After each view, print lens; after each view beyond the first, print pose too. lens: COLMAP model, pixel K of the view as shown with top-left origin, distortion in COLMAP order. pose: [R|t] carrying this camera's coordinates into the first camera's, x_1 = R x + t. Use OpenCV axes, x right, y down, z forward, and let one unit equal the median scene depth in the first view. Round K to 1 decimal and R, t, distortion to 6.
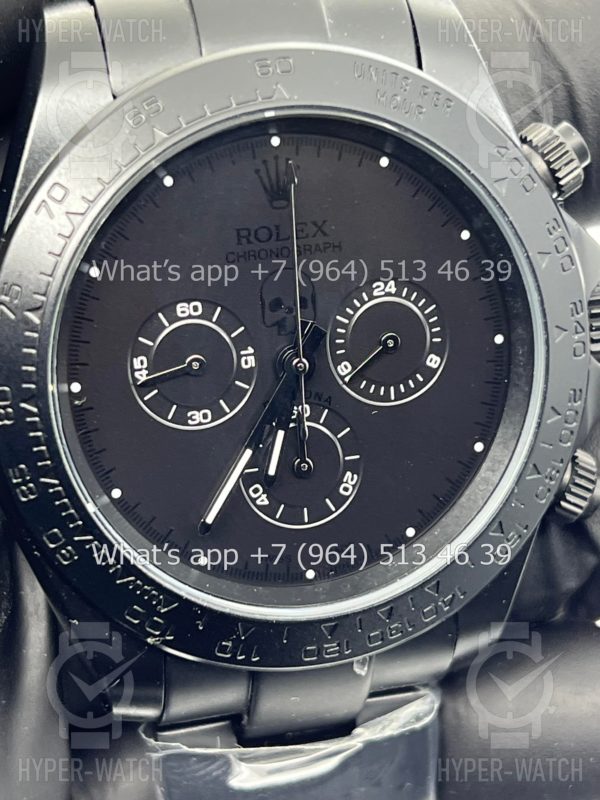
lens RADIAL K [[1945.9, 0, 282.4], [0, 1945.9, 402.0], [0, 0, 1]] dist [0.192449, 0.172309]
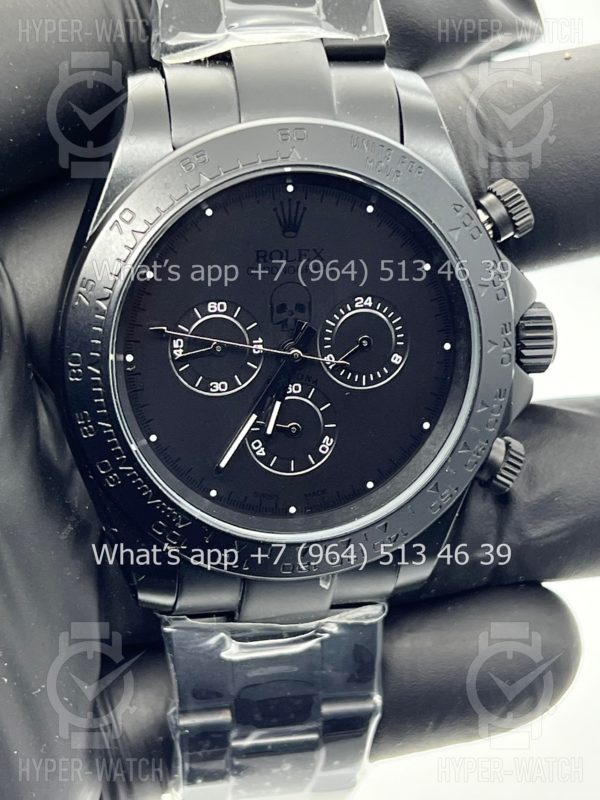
lens RADIAL K [[1932.7, 0, 298.0], [0, 1932.7, 384.1], [0, 0, 1]] dist [0.297032, 0.143677]
pose [[0.996537, 0.079308, -0.024990, 0.045912], [-0.079206, 0.996846, 0.005025, -0.005209], [0.025310, -0.003029, 0.999675, -0.343199]]
